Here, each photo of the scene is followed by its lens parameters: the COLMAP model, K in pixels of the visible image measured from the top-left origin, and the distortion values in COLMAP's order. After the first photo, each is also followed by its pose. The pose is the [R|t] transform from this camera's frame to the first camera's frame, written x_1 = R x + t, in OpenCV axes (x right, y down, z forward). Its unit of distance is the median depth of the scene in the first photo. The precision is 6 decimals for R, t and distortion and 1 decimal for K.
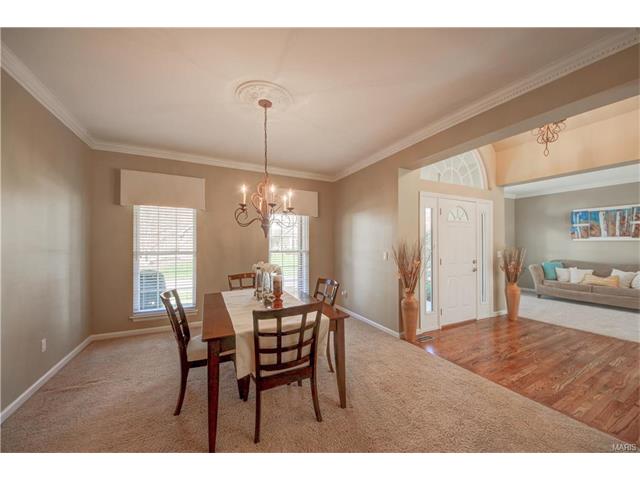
lens RADIAL K [[245.3, 0, 325.4], [0, 245.3, 243.4], [0, 0, 1]] dist [-0.001662, -0.002847]
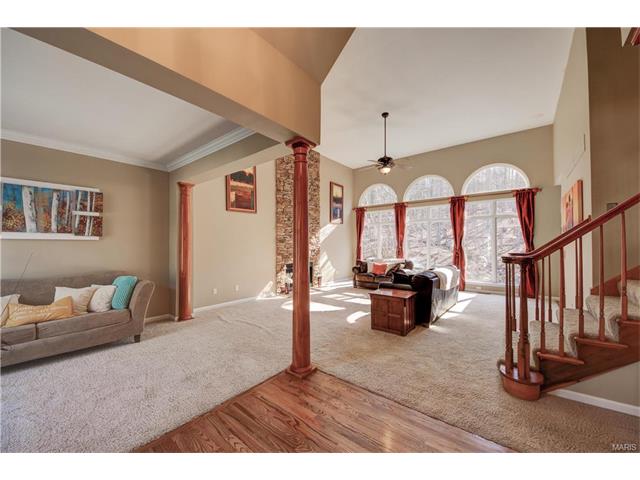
lens RADIAL K [[245.3, 0, 320.8], [0, 245.3, 241.6], [0, 0, 1]] dist [-0.001662, -0.002847]
pose [[-0.381027, 0.019588, 0.924356, 0.369230], [0.002220, 0.999792, -0.020271, 0.007972], [-0.924561, -0.005672, -0.380991, 0.603870]]
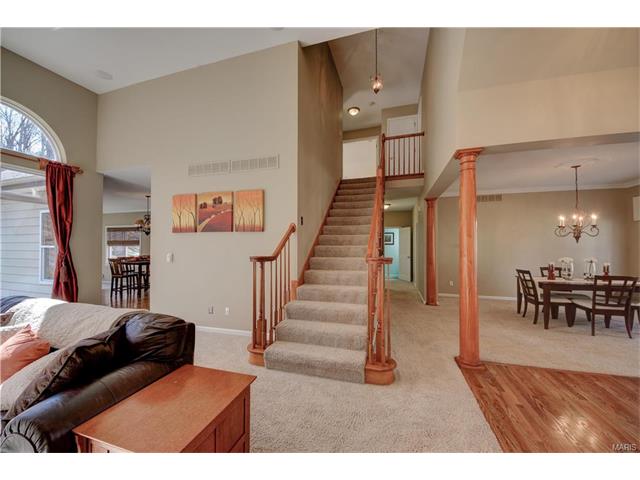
lens RADIAL K [[245.3, 0, 316.4], [0, 245.3, 241.2], [0, 0, 1]] dist [-0.001662, -0.002847]
pose [[-0.704032, -0.007939, -0.710124, 1.024349], [-0.000867, 0.999946, -0.010319, -0.007013], [0.710167, -0.006649, -0.704001, 0.394936]]
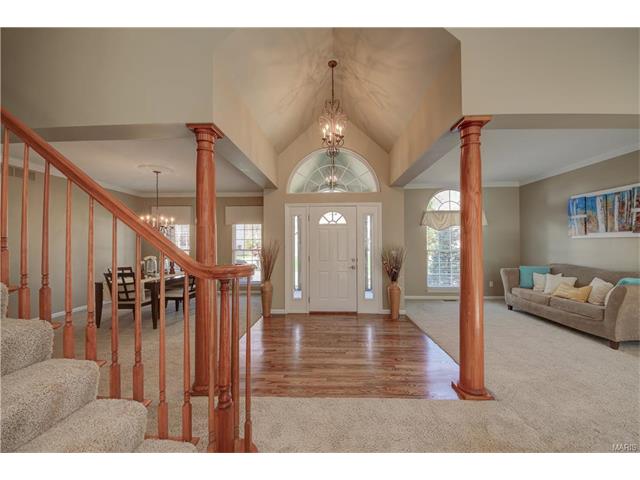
lens RADIAL K [[245.3, 0, 321.9], [0, 245.3, 241.1], [0, 0, 1]] dist [-0.001662, -0.002847]
pose [[0.865335, -0.010624, -0.501082, 0.814589], [0.007410, 0.999937, -0.008405, -0.001473], [0.501140, 0.003560, 0.865359, -0.018599]]
